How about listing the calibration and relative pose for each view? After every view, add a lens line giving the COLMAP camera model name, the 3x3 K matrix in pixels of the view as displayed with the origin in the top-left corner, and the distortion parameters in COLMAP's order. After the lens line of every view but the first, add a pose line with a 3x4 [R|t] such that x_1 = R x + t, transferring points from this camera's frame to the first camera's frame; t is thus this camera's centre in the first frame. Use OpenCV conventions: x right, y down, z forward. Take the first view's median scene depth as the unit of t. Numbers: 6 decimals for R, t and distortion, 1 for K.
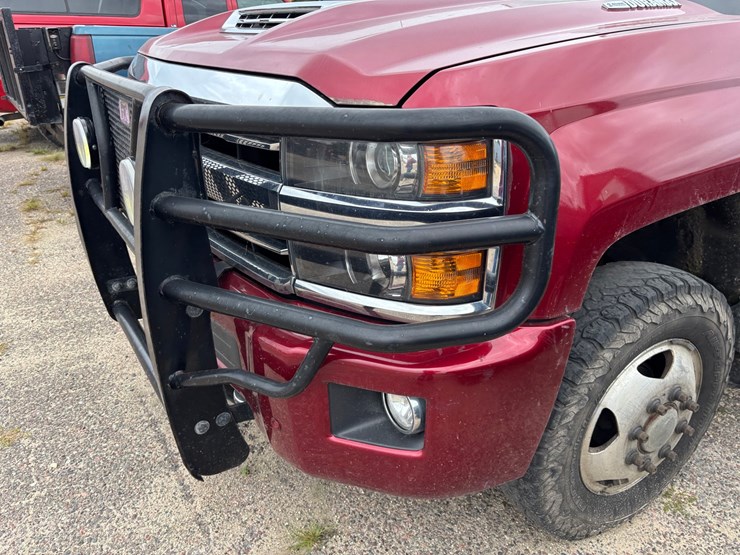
lens RADIAL K [[558.1, 0, 380.0], [0, 558.1, 268.9], [0, 0, 1]] dist [0.053208, -0.065376]
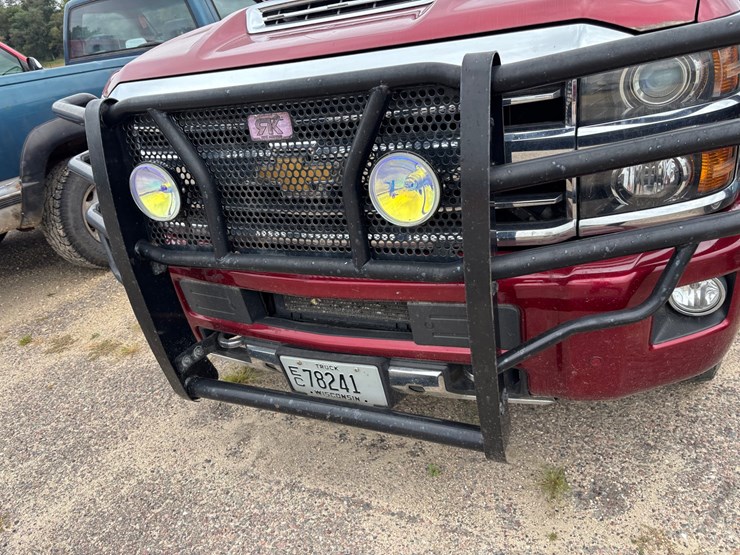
lens RADIAL K [[558.1, 0, 375.1], [0, 558.1, 279.6], [0, 0, 1]] dist [0.053208, -0.065376]
pose [[0.847277, -0.339974, 0.408093, -0.830562], [0.340876, 0.937262, 0.073093, -0.074063], [-0.407340, 0.077179, 0.910010, 0.191551]]
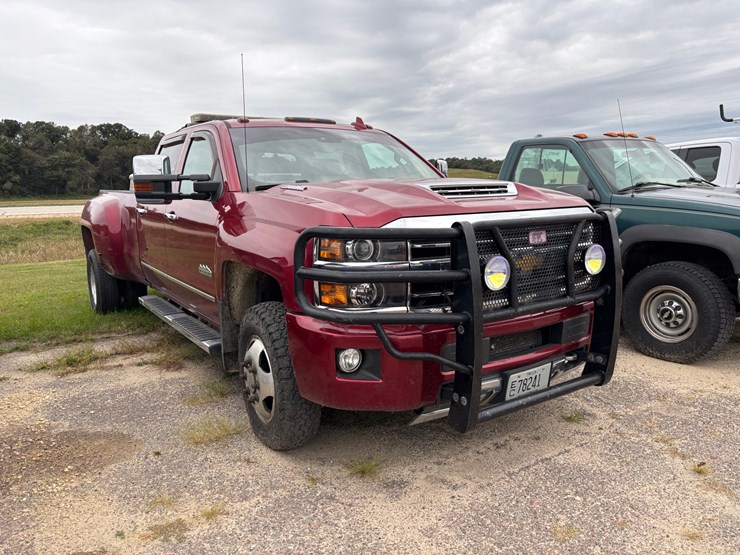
lens RADIAL K [[558.1, 0, 369.8], [0, 558.1, 282.5], [0, 0, 1]] dist [0.053208, -0.065376]
pose [[0.000389, -0.170530, 0.985352, -2.486707], [0.412780, 0.897517, 0.155166, -0.718759], [-0.910831, 0.406673, 0.070741, 1.576625]]
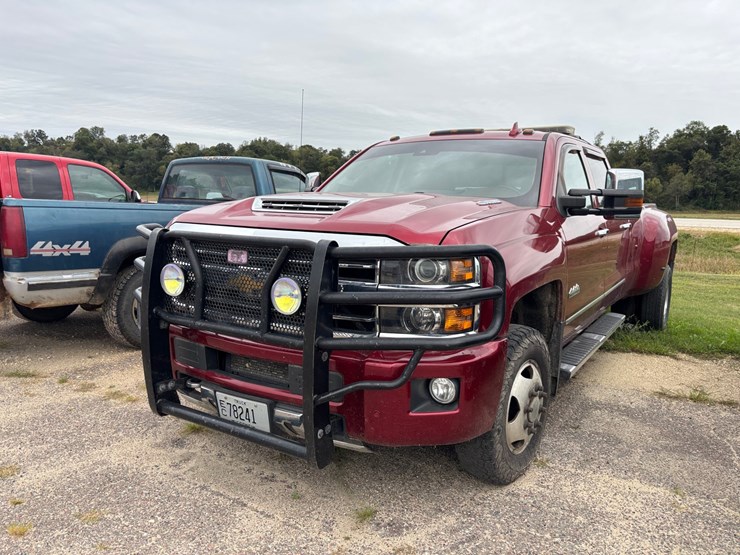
lens RADIAL K [[558.1, 0, 369.8], [0, 558.1, 280.2], [0, 0, 1]] dist [0.053208, -0.065376]
pose [[0.917747, -0.040403, 0.395105, -0.835261], [0.139653, 0.964112, -0.225797, 0.242784], [-0.371803, 0.262402, 0.890454, -0.671453]]
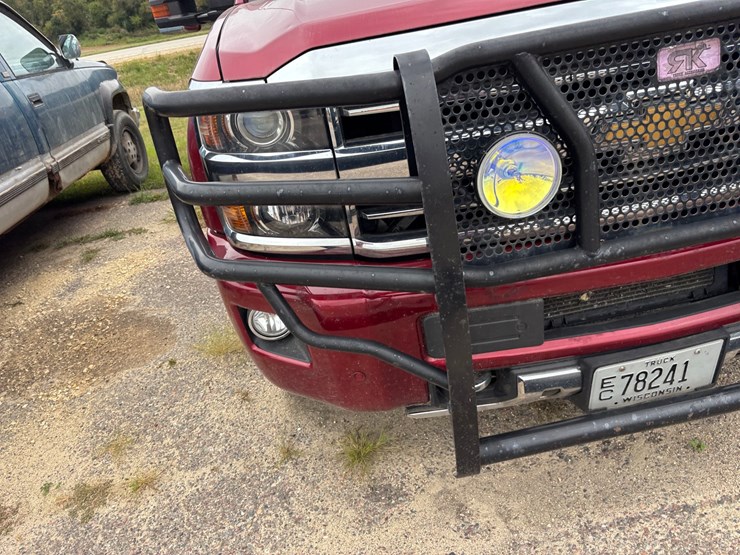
lens RADIAL K [[558.1, 0, 373.6], [0, 558.1, 278.5], [0, 0, 1]] dist [0.053208, -0.065376]
pose [[0.447627, -0.472068, 0.759462, -1.404298], [0.496108, 0.837709, 0.228300, -0.445275], [-0.743981, 0.274581, 0.609178, 1.046110]]
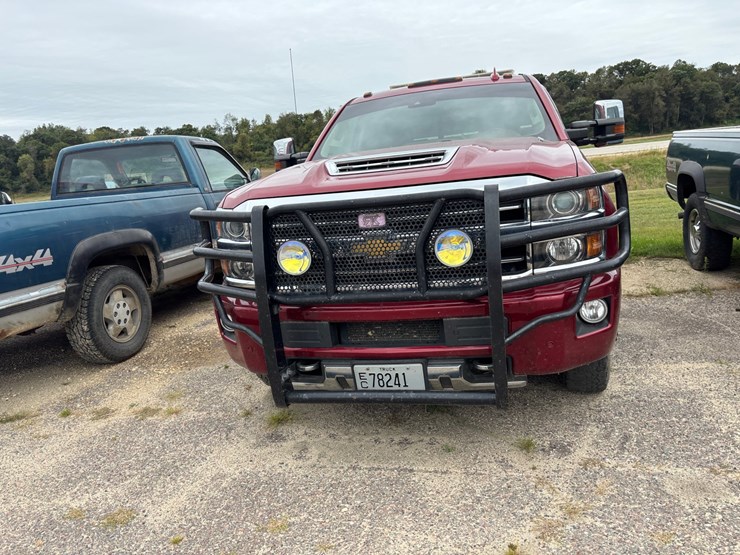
lens RADIAL K [[558.1, 0, 377.0], [0, 558.1, 268.0], [0, 0, 1]] dist [0.053208, -0.065376]
pose [[0.739601, -0.206358, 0.640630, -1.648639], [0.358984, 0.926091, -0.116133, 0.040154], [-0.569316, 0.315868, 0.759017, -0.184511]]
